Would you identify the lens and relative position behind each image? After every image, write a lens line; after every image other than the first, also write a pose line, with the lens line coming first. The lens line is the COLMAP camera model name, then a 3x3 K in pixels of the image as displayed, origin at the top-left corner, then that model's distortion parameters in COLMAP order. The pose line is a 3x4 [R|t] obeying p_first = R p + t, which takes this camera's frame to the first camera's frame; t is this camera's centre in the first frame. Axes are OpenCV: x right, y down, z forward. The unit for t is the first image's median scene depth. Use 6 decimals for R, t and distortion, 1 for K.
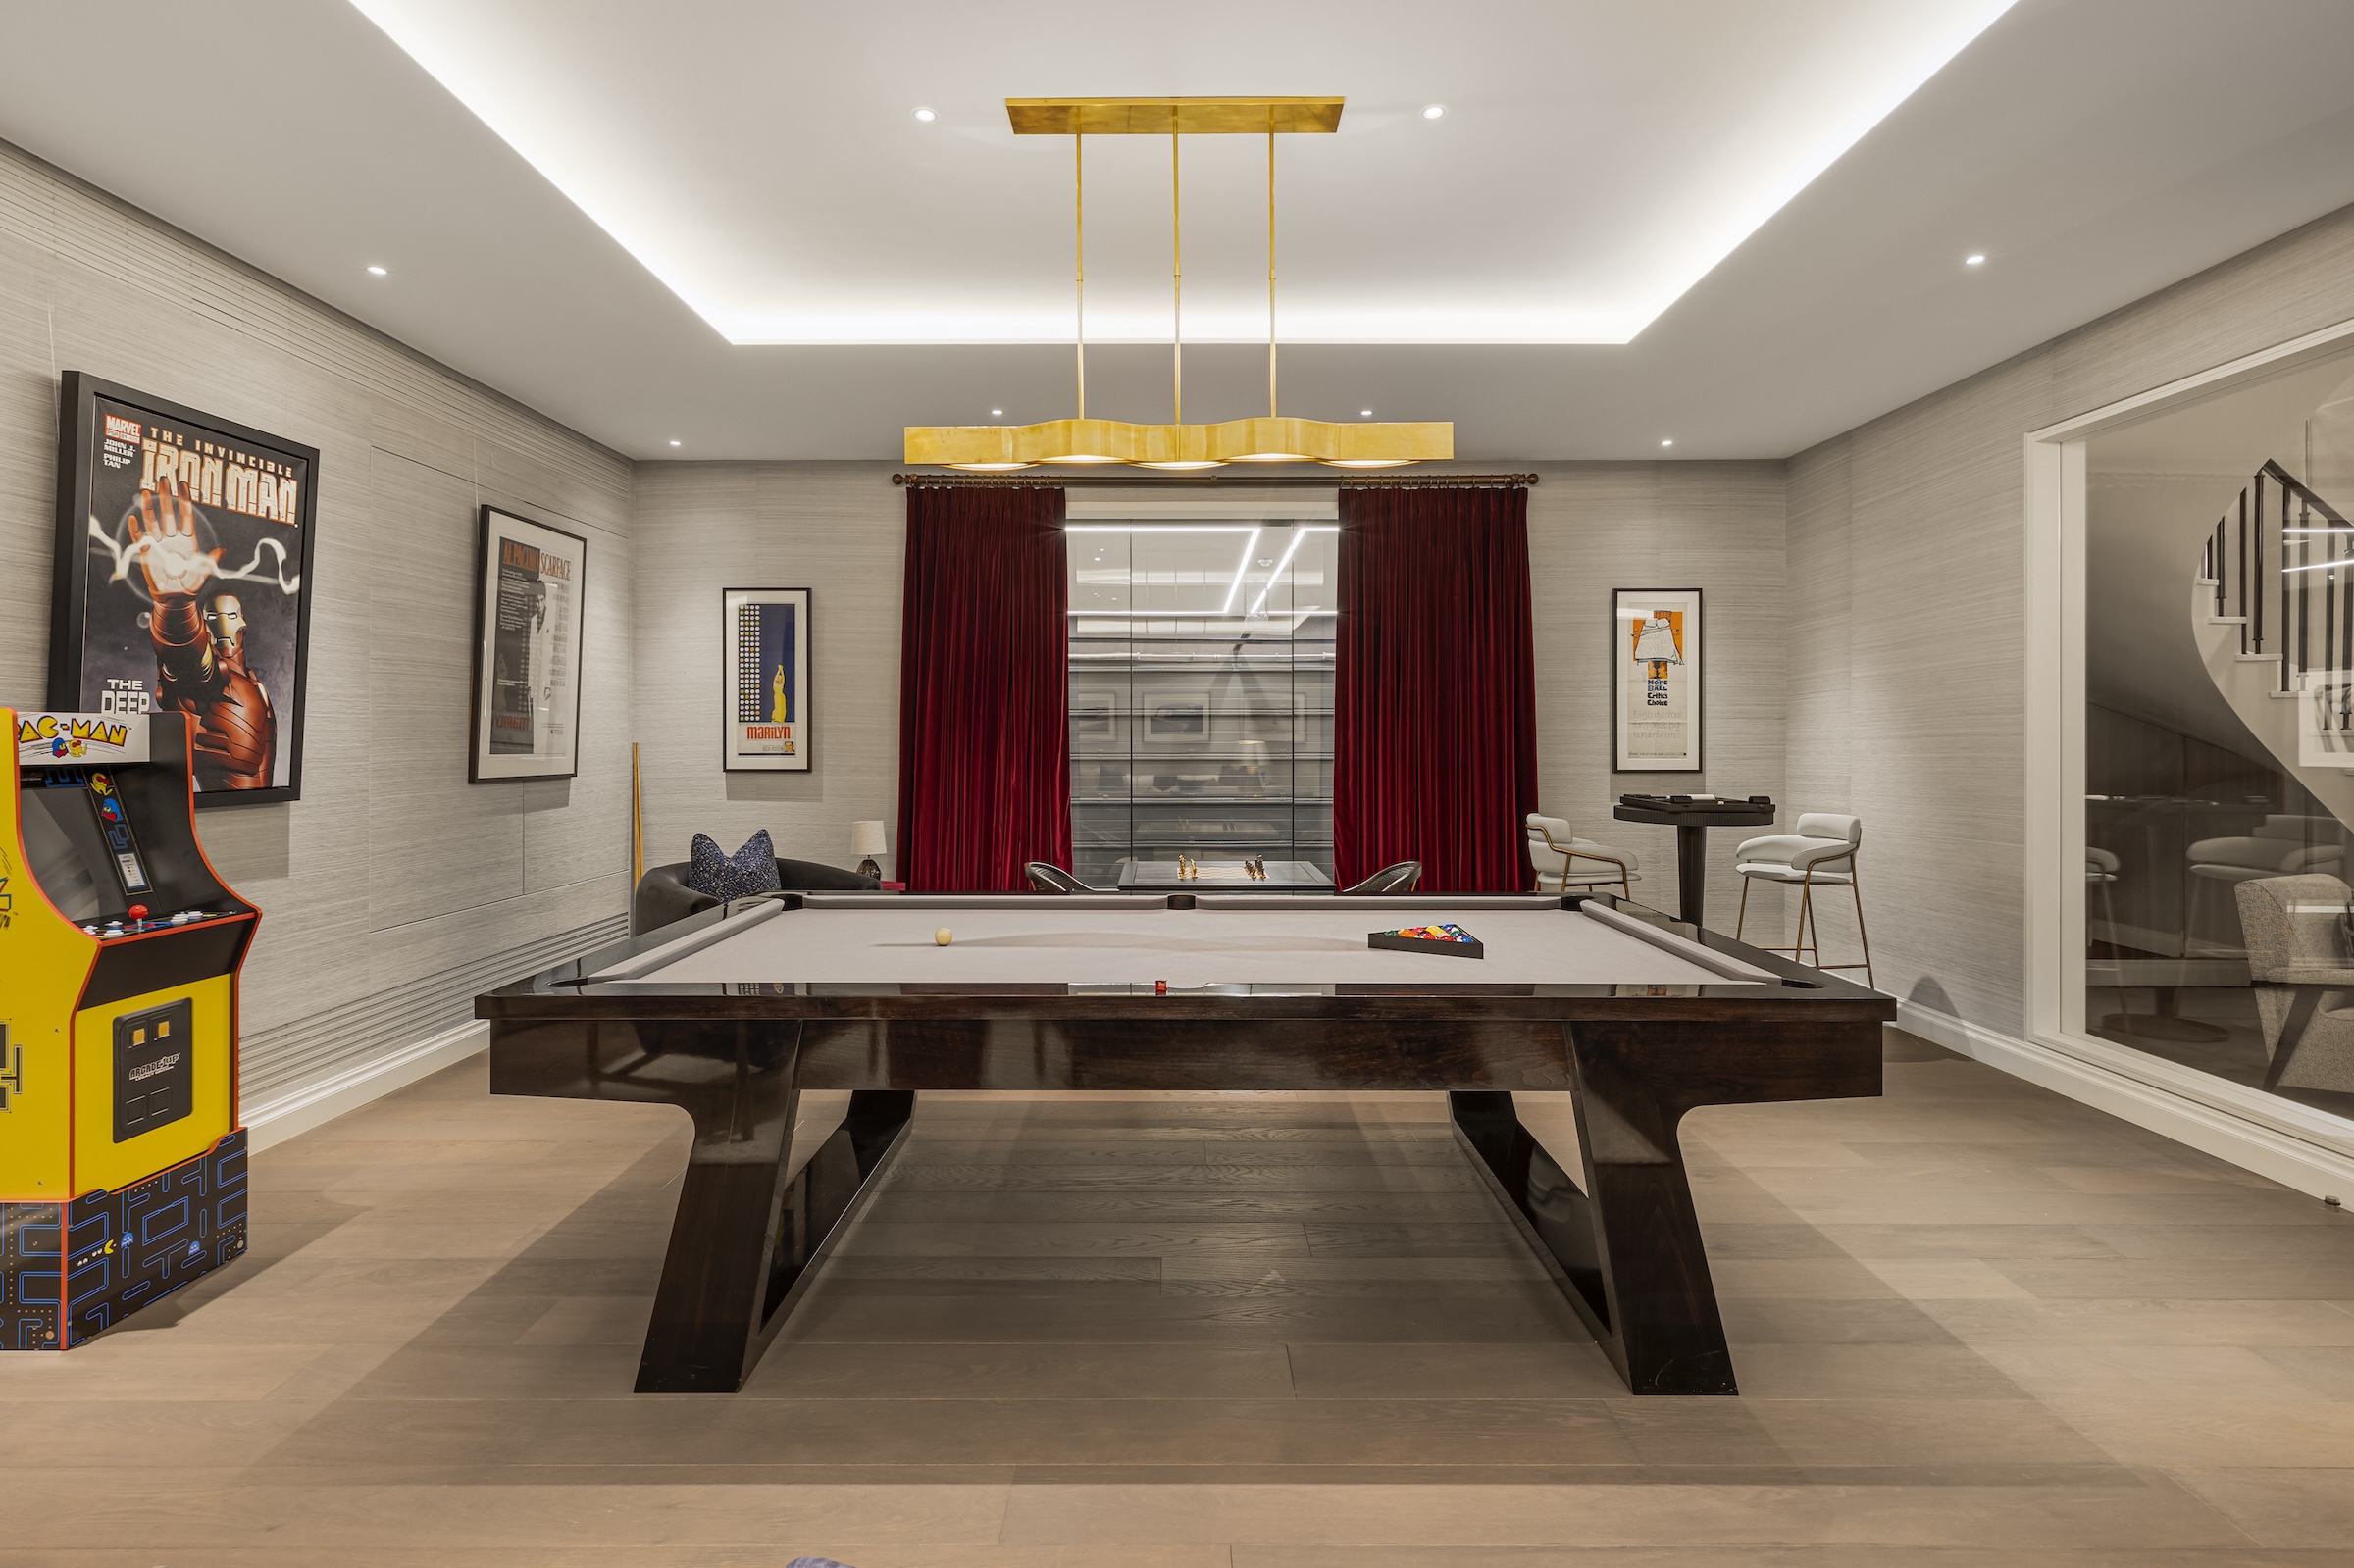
lens RADIAL K [[1143.4, 0, 1204.4], [0, 1143.4, 734.4], [0, 0, 1]] dist [0.002550, 0.000510]
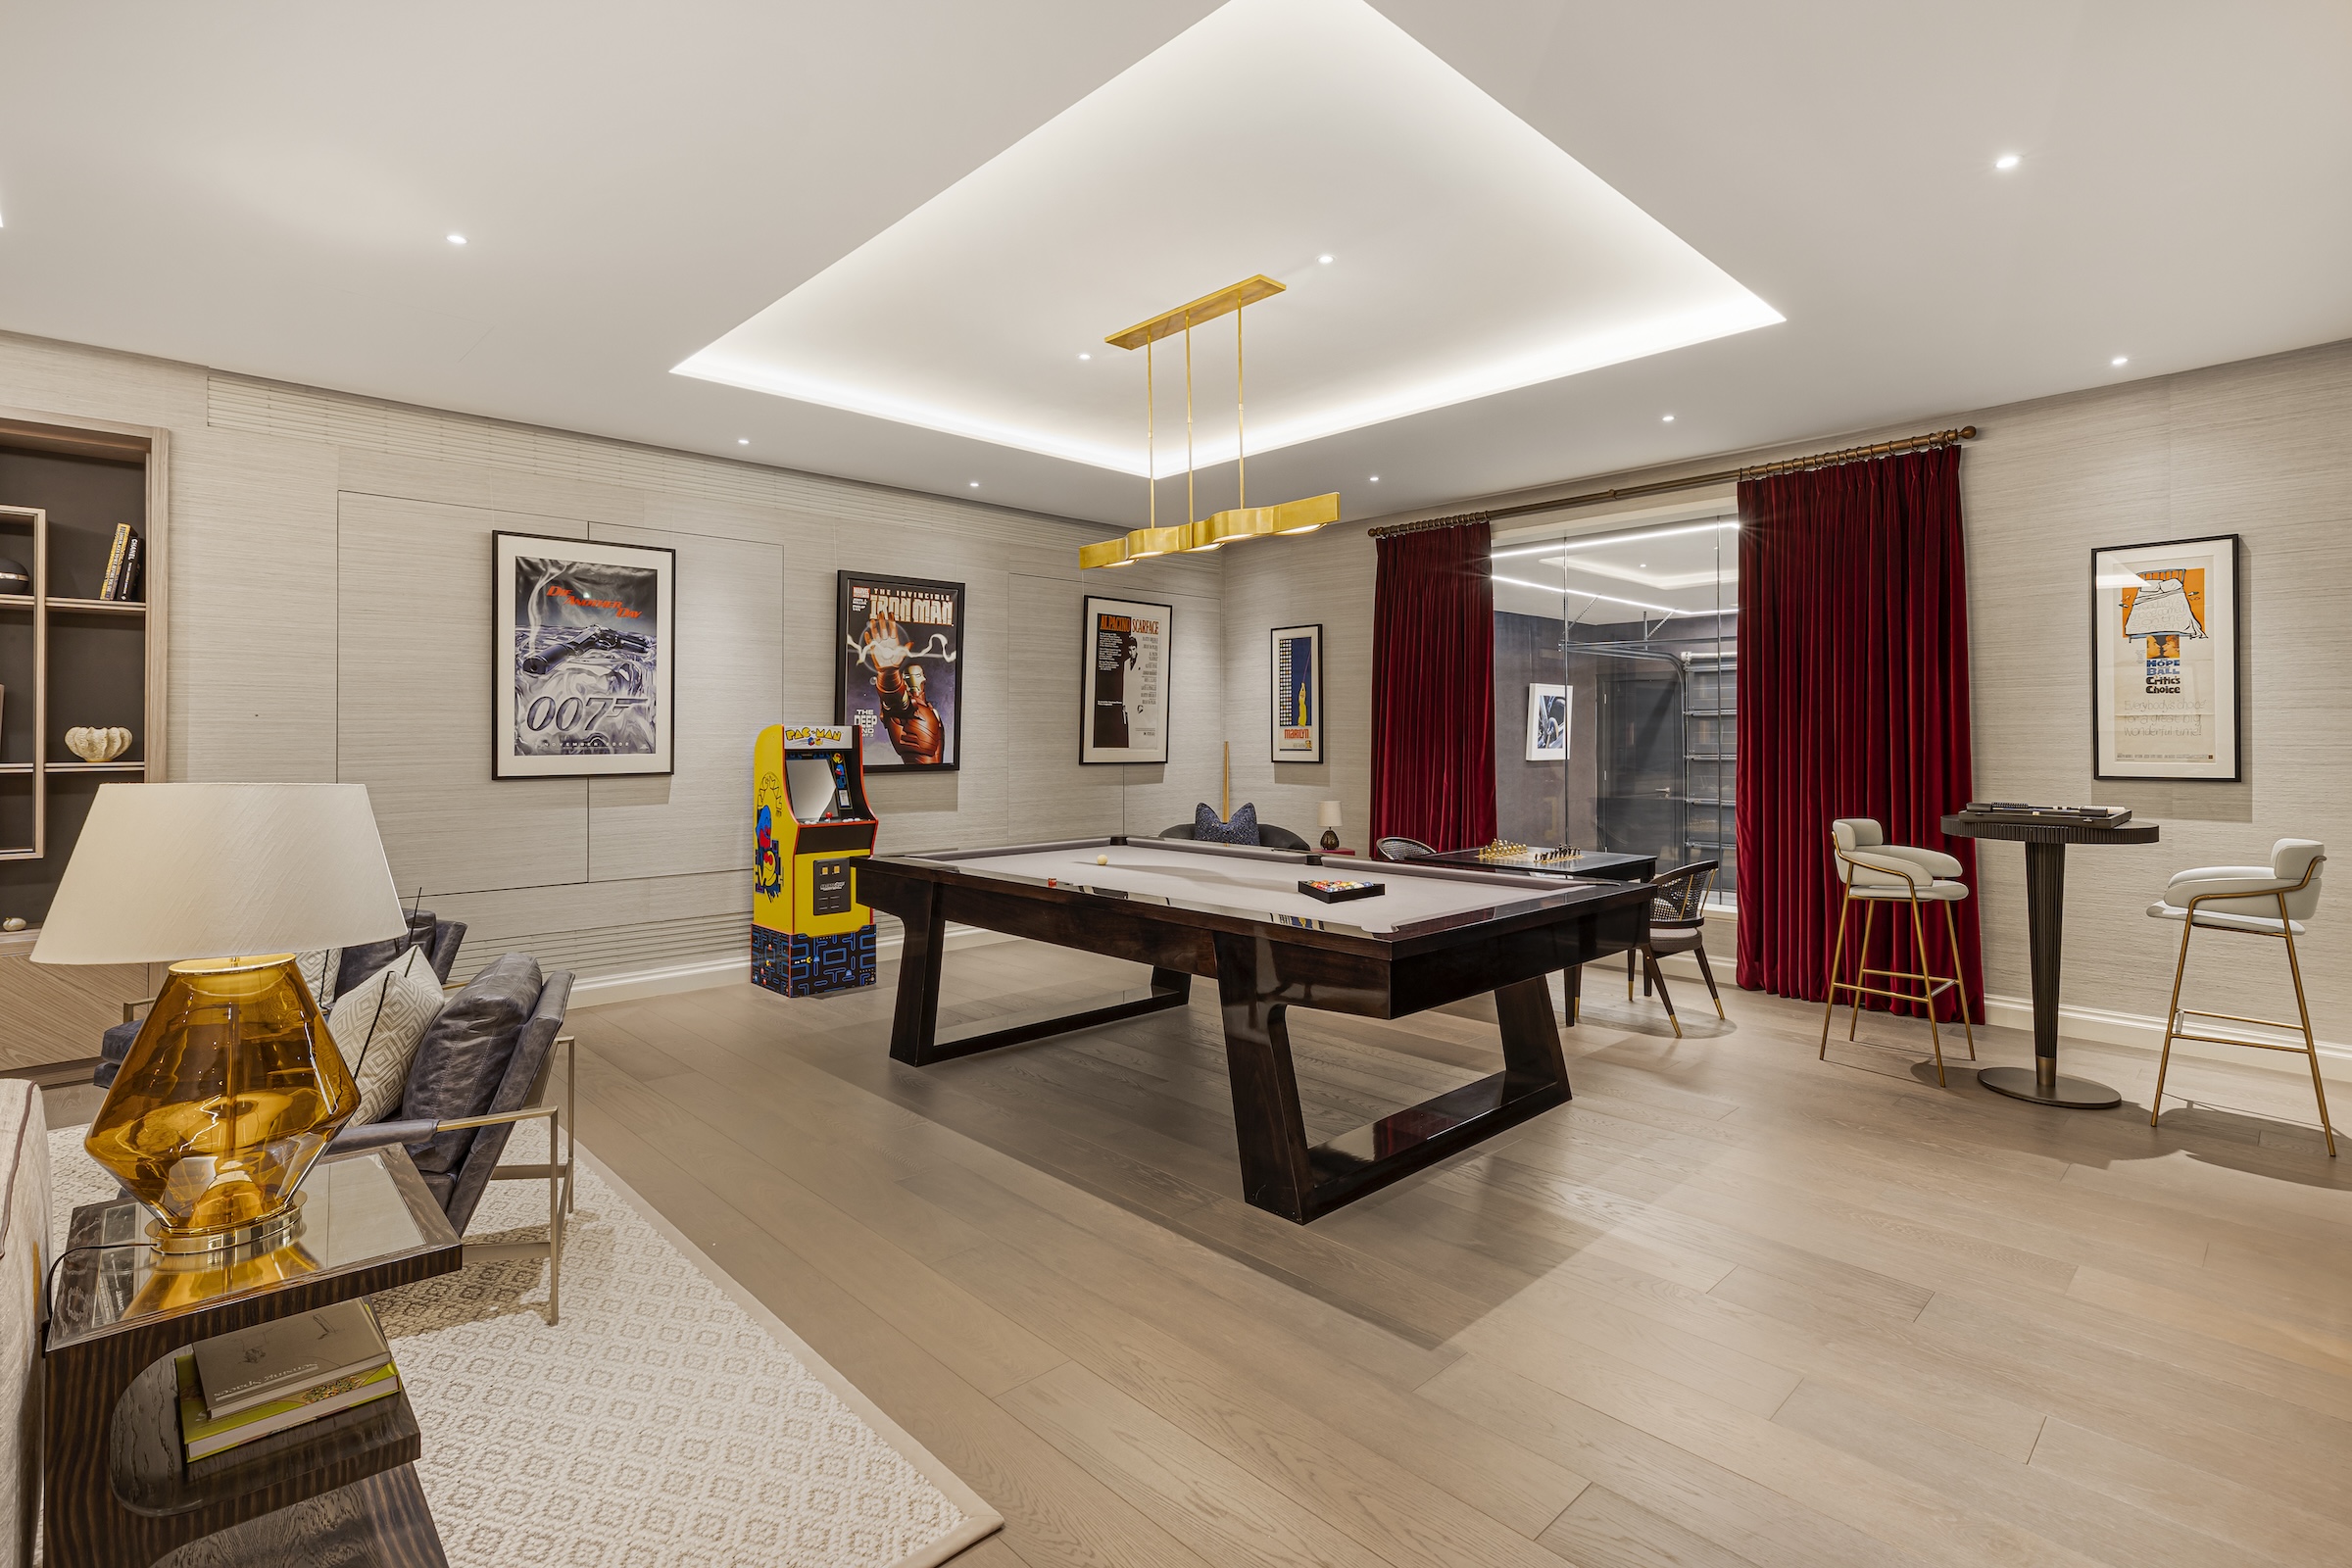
lens RADIAL K [[1142.5, 0, 1205.6], [0, 1142.5, 726.9], [0, 0, 1]] dist [0.002550, 0.000510]
pose [[0.691913, -0.008922, -0.721926, 0.888946], [0.002674, 0.999948, -0.009796, 0.005448], [0.721976, 0.004848, 0.691901, -0.004307]]
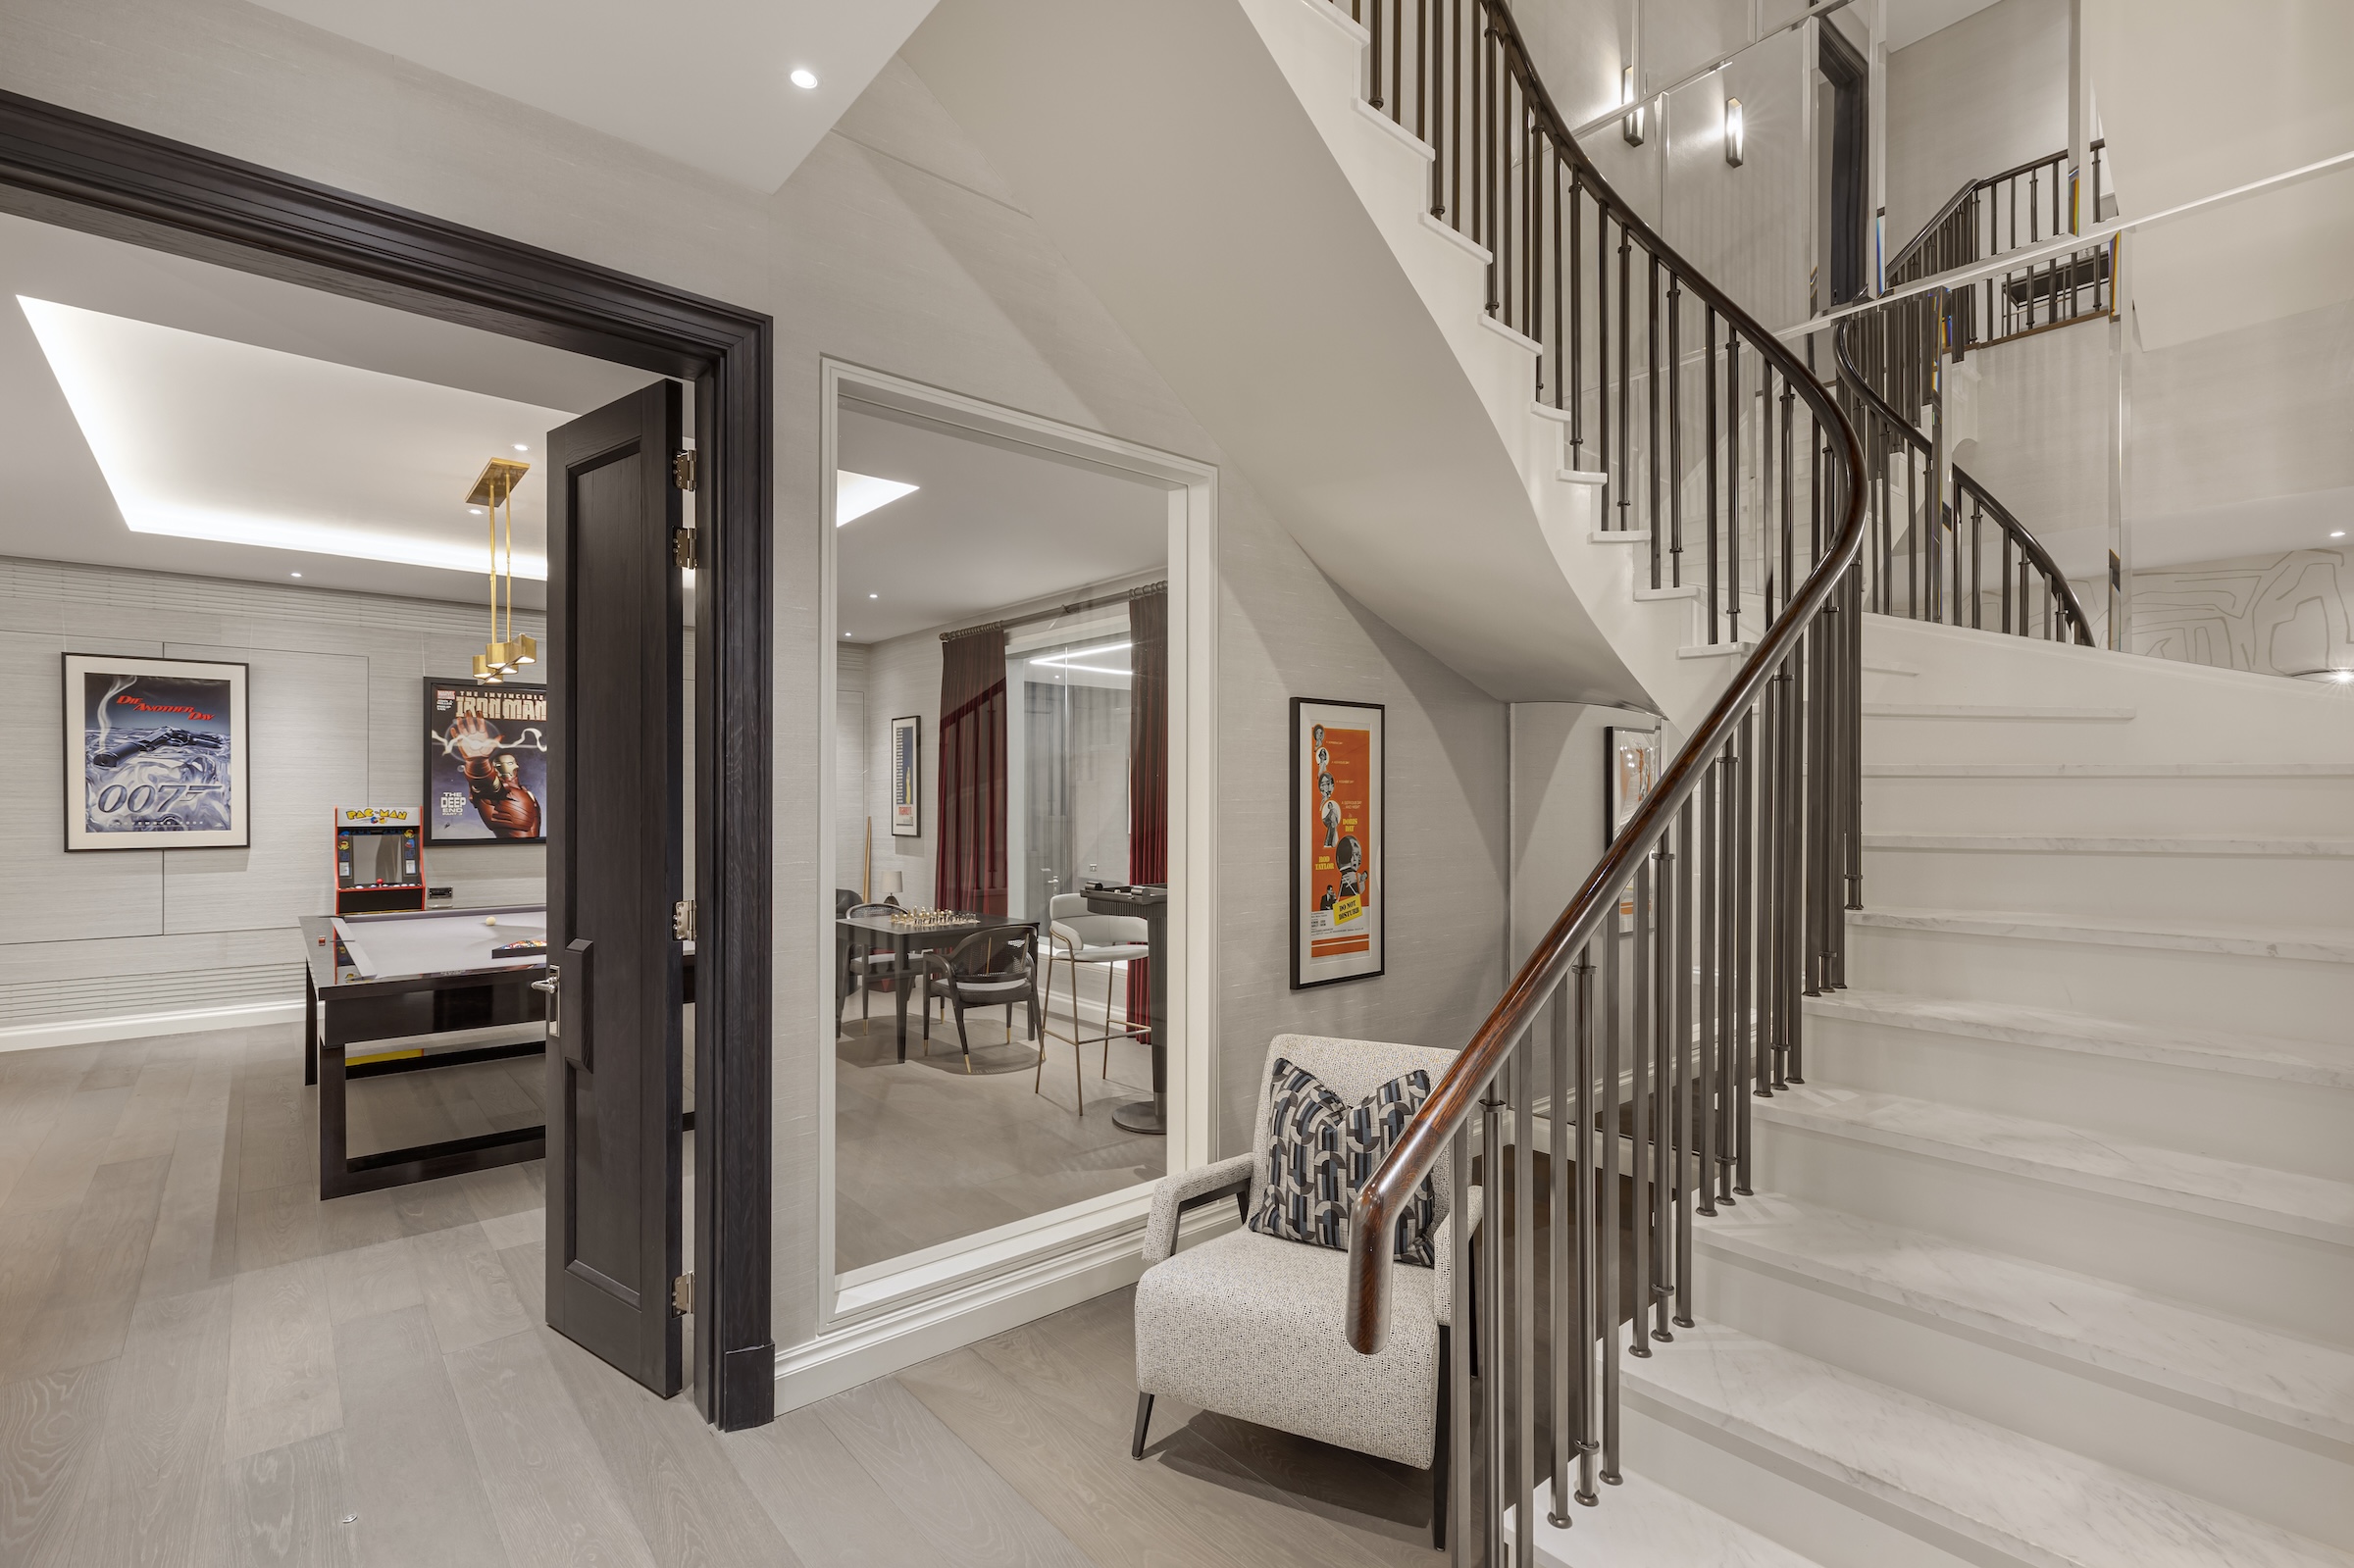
lens RADIAL K [[1097.2, 0, 1166.6], [0, 1097.2, 798.6], [0, 0, 1]] dist [0.019435, 0.000758]
pose [[0.629208, 0.002813, -0.777231, 1.709929], [-0.003005, 0.999995, 0.001187, -0.036998], [0.777231, 0.001589, 0.629214, 0.602673]]
